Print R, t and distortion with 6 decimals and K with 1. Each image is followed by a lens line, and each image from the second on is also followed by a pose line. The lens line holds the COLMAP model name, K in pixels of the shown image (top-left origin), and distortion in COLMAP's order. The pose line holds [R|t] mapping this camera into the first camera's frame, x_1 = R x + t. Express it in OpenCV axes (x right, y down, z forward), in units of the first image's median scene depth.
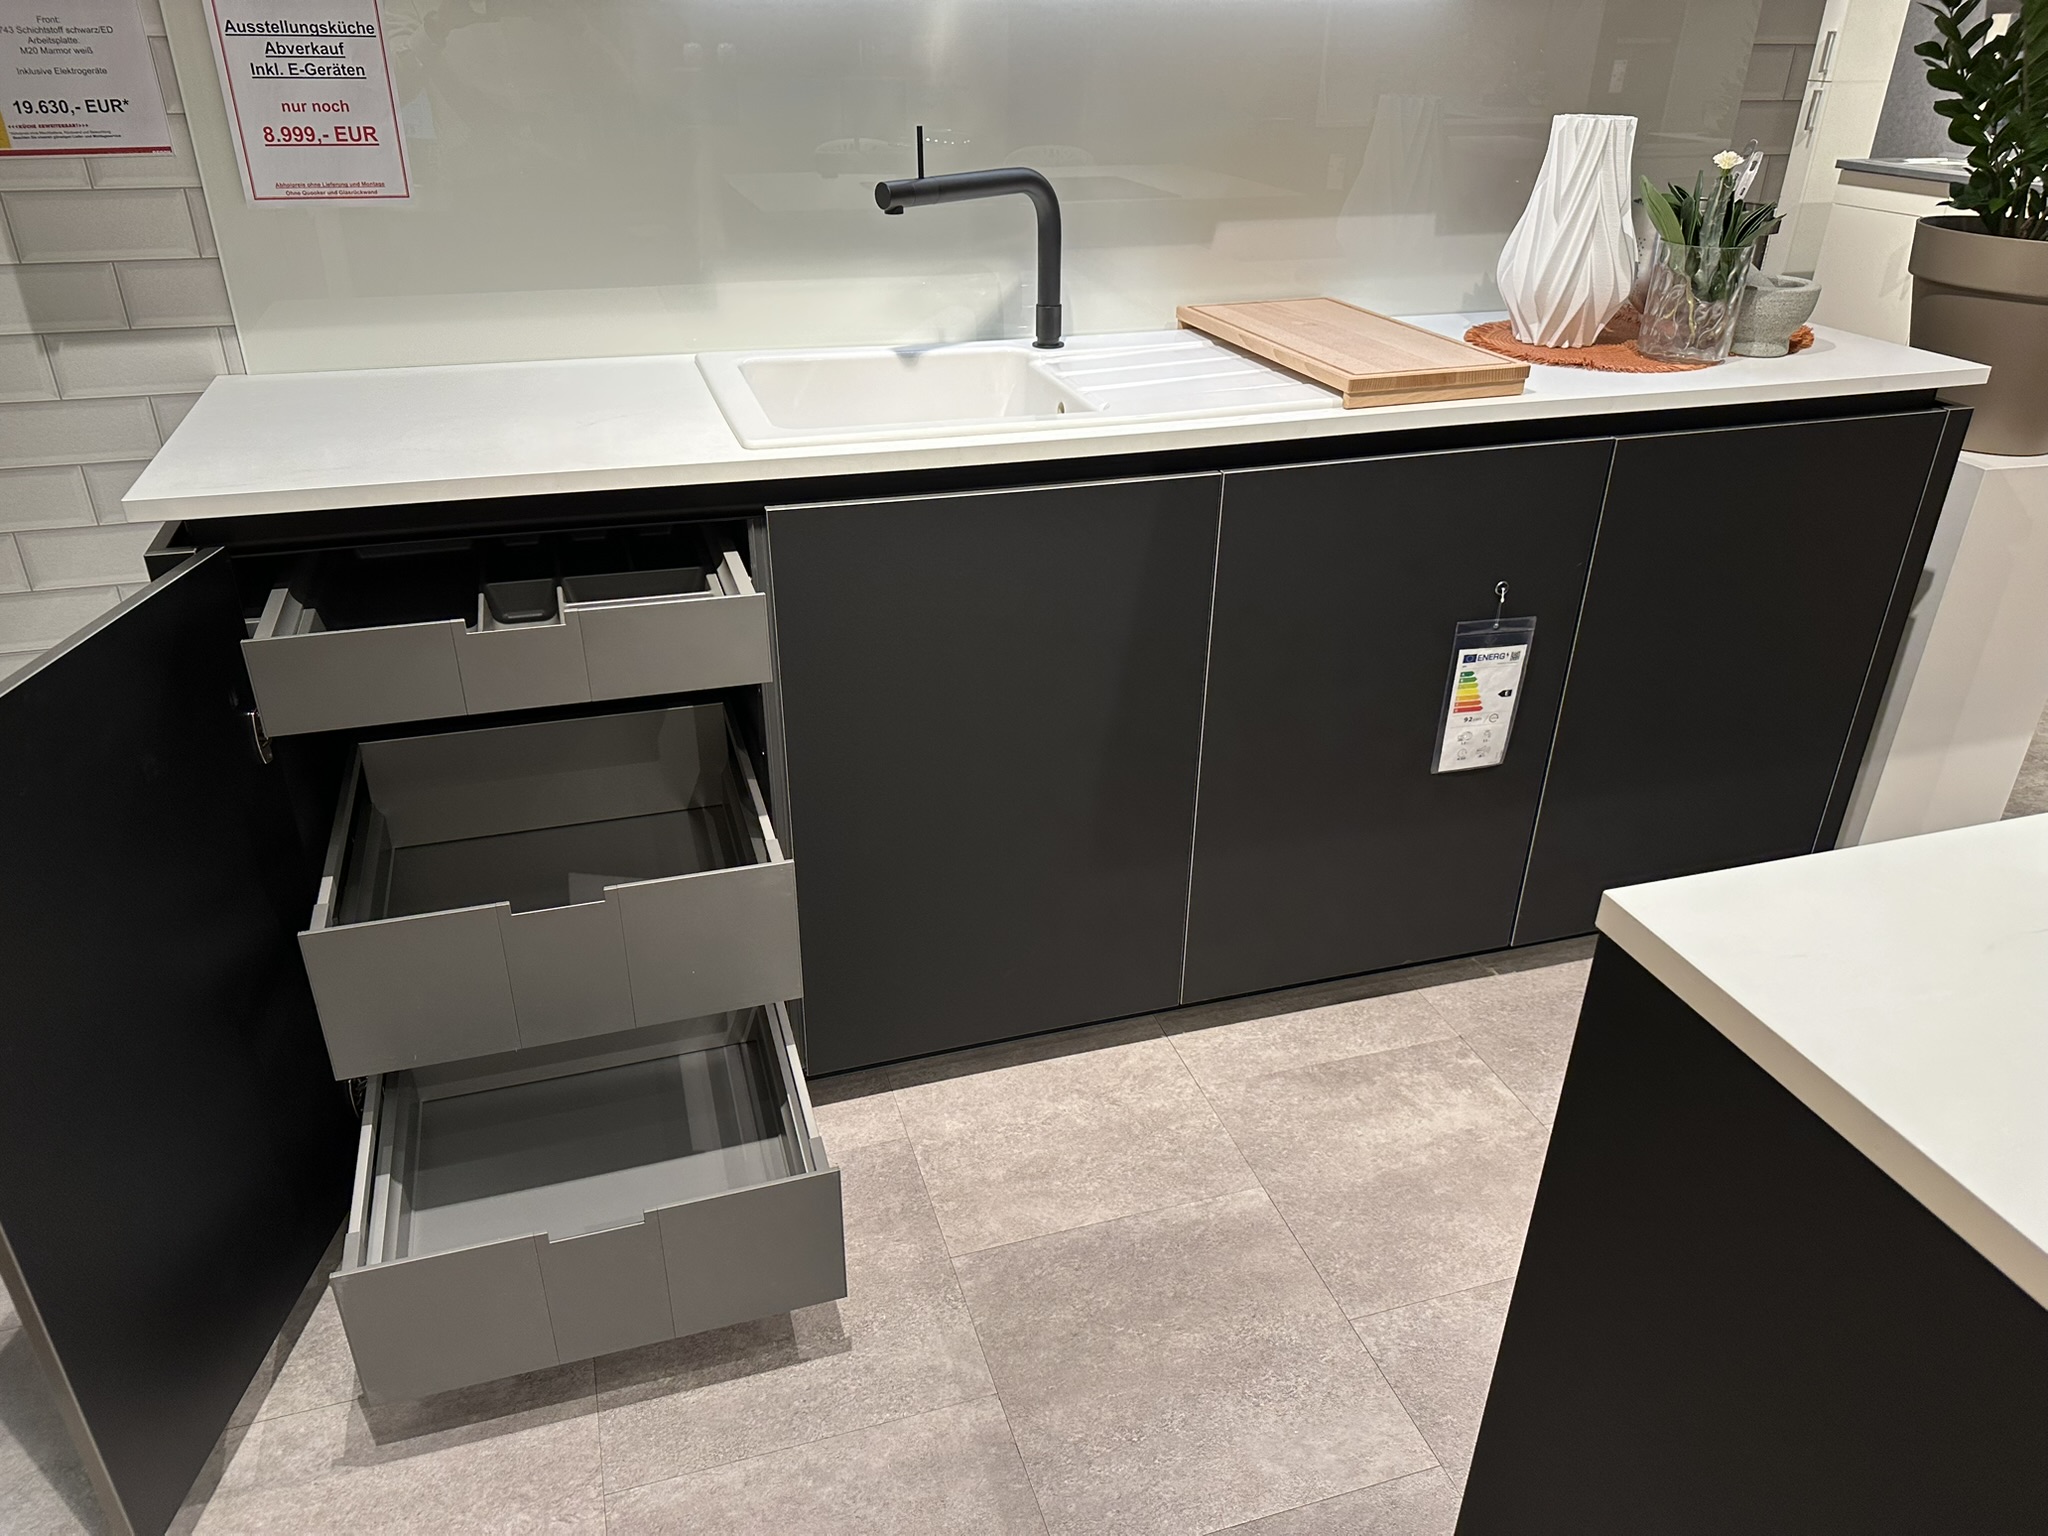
lens RADIAL K [[1461.2, 0, 1022.0], [0, 1461.2, 787.2], [0, 0, 1]] dist [0.011721, -0.013560]
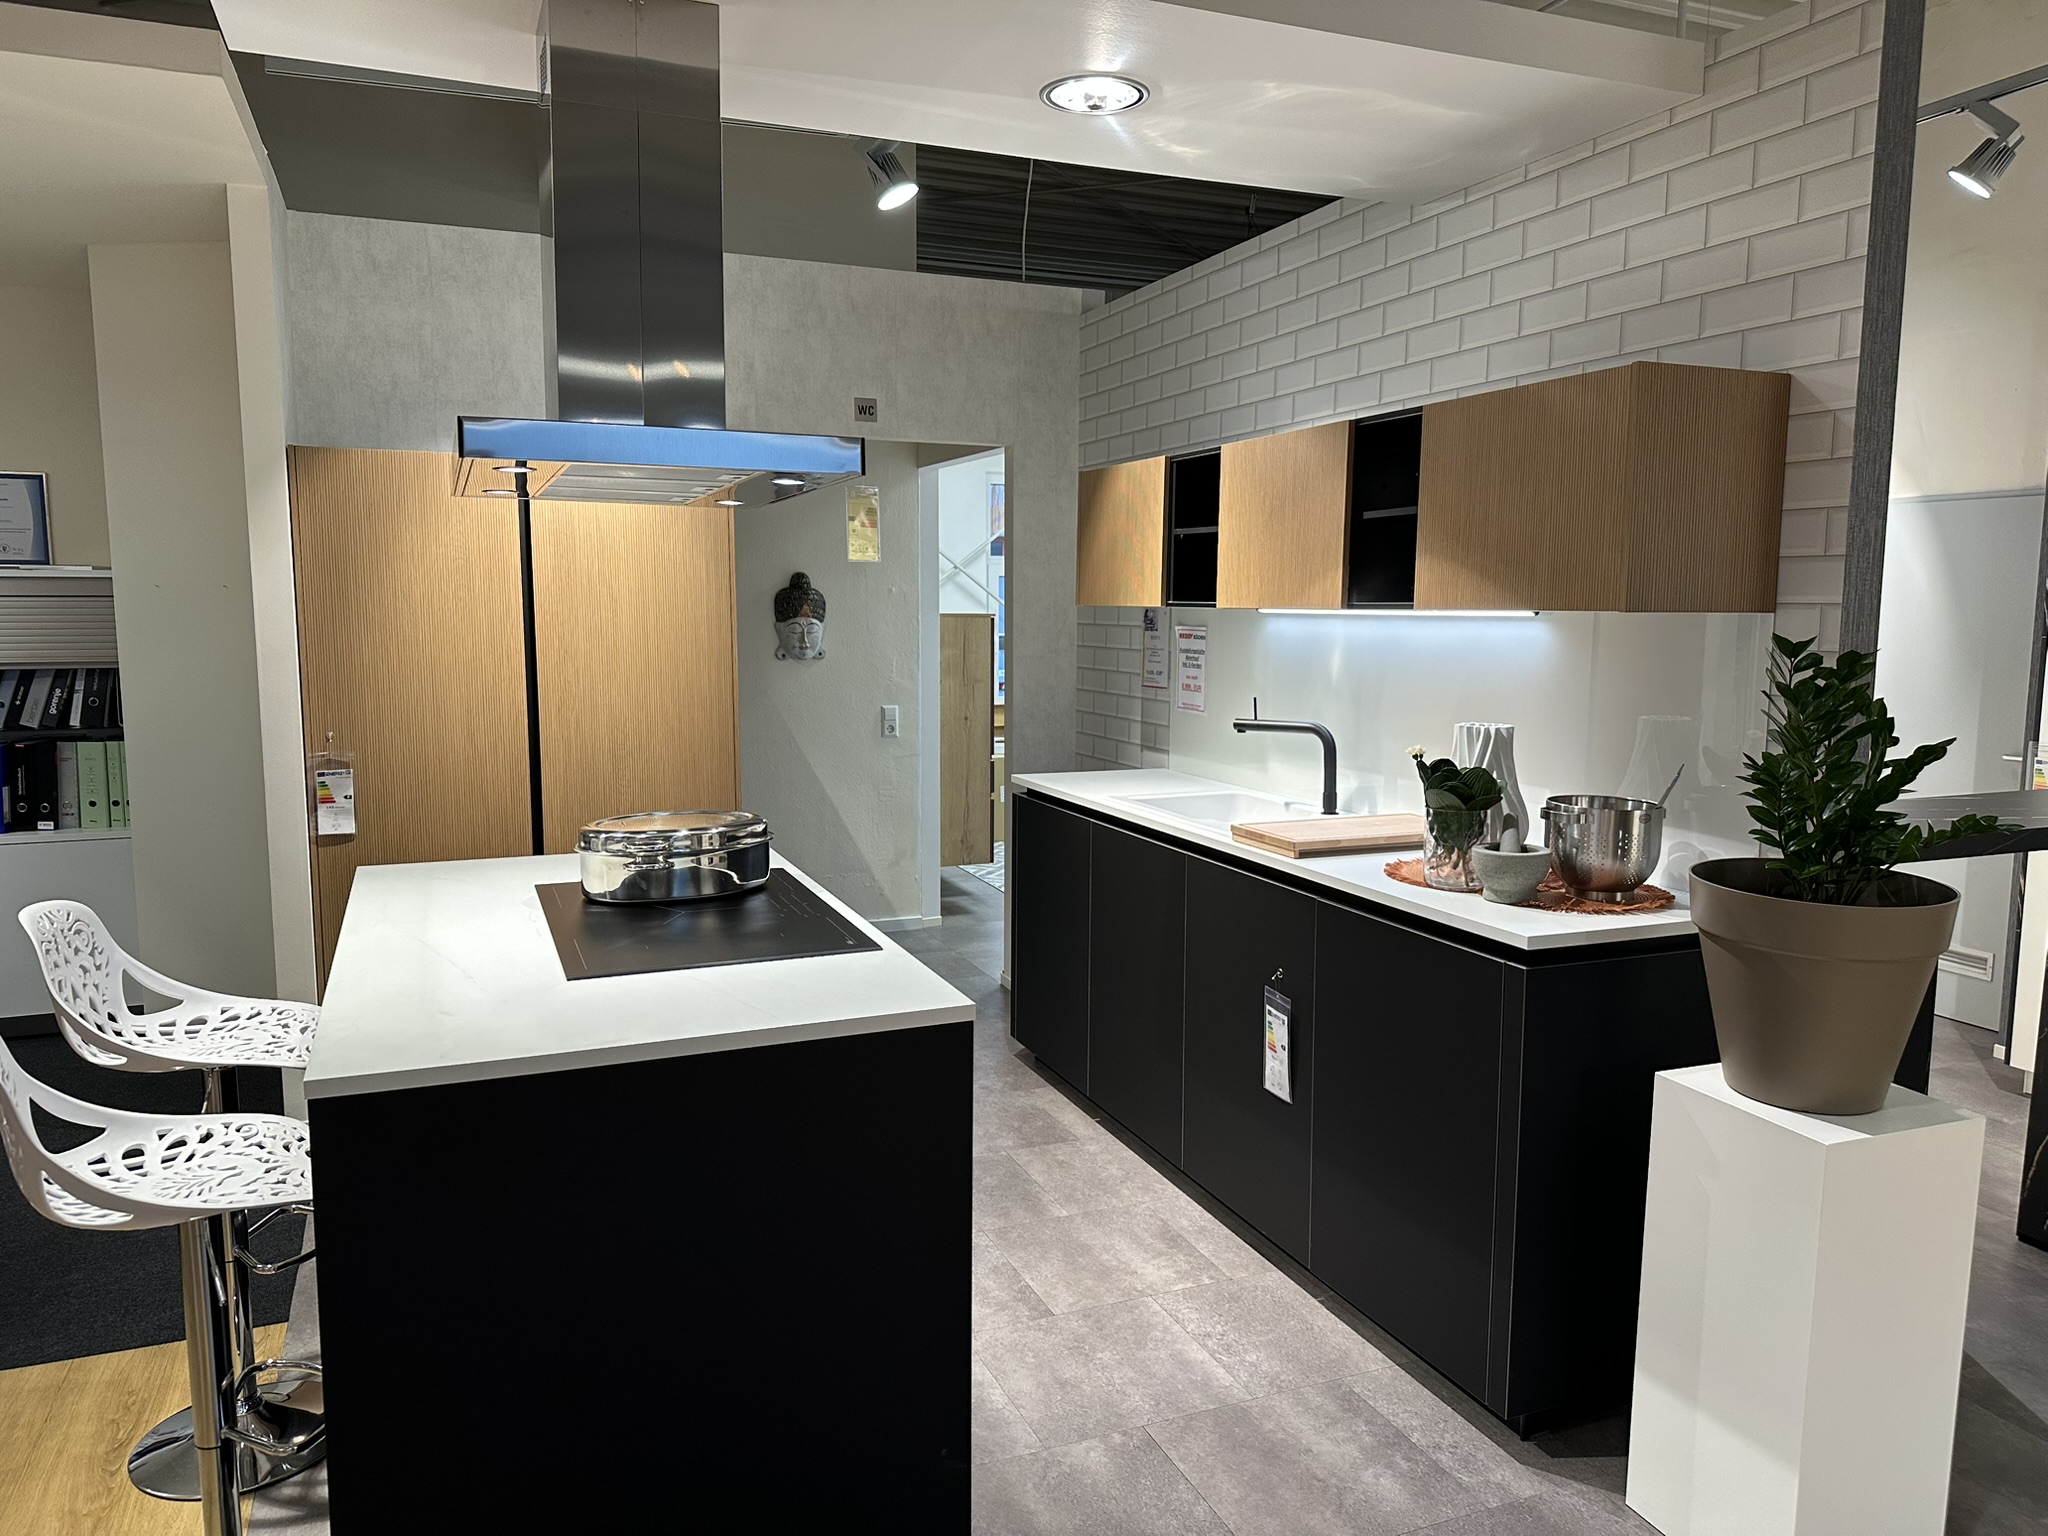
lens RADIAL K [[1437.2, 0, 1020.9], [0, 1437.2, 774.1], [0, 0, 1]] dist [0.084913, -0.110536]
pose [[0.078725, 0.109529, -0.990861, 1.931461], [-0.478883, 0.875909, 0.058775, -0.296265], [0.874342, 0.469880, 0.121408, 0.467115]]
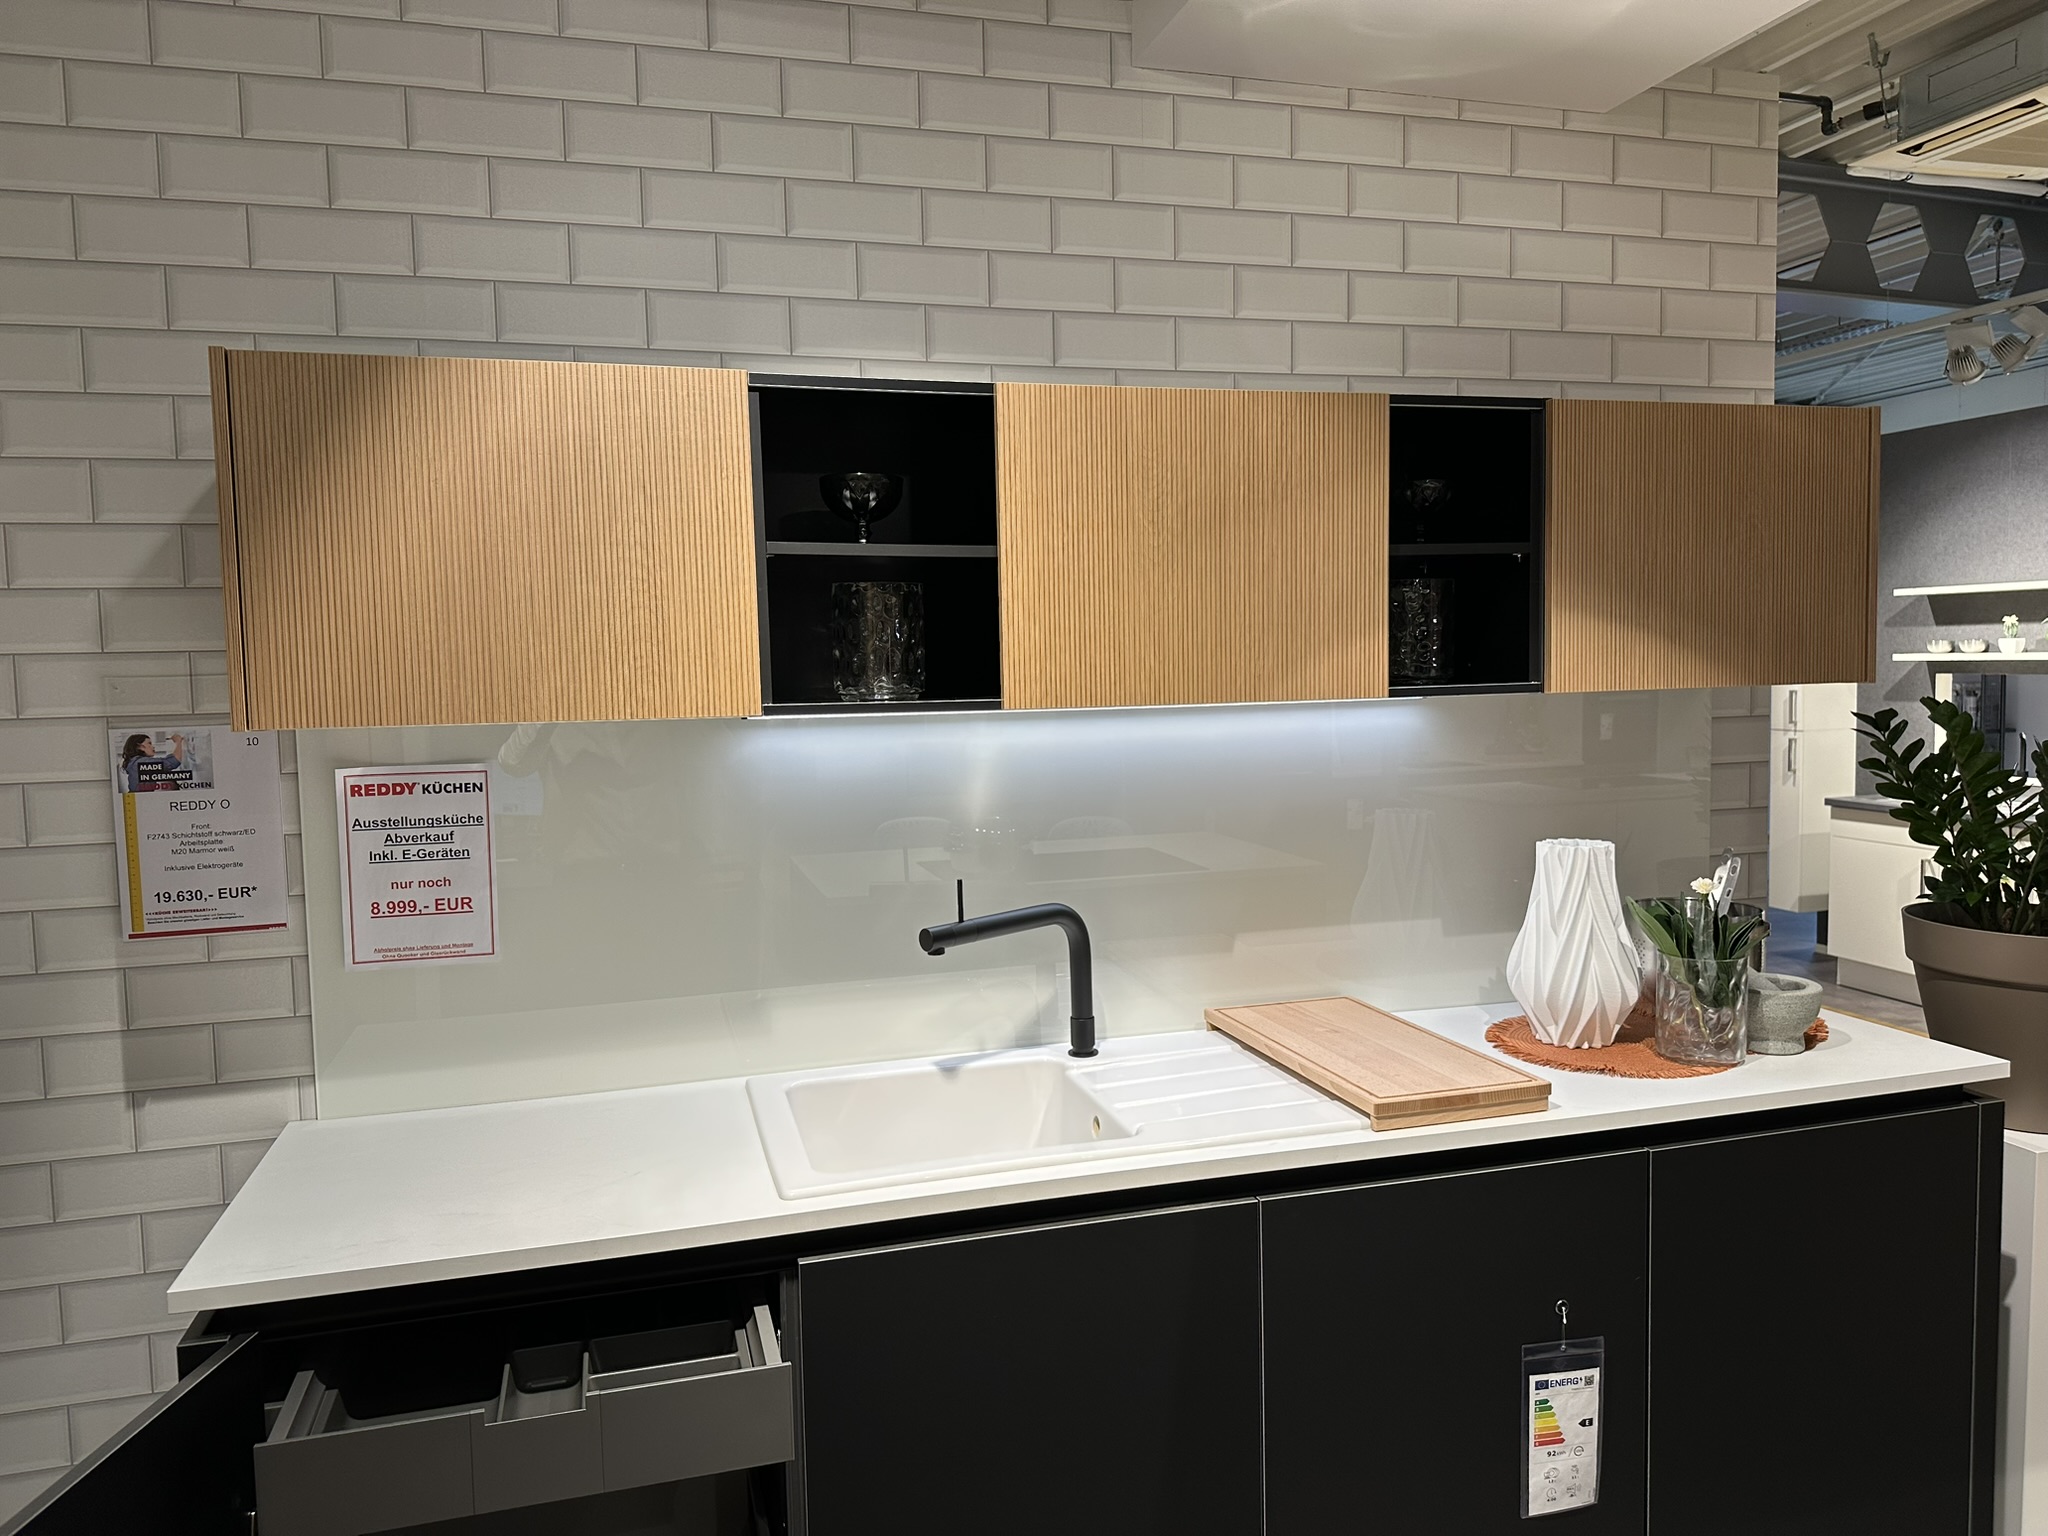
lens RADIAL K [[1452.3, 0, 1026.0], [0, 1452.3, 756.6], [0, 0, 1]] dist [0.034566, -0.048902]
pose [[0.999157, -0.030720, -0.027248, 0.013753], [0.016651, 0.909665, -0.415009, -0.075548], [0.037536, 0.414205, 0.909409, -0.038015]]
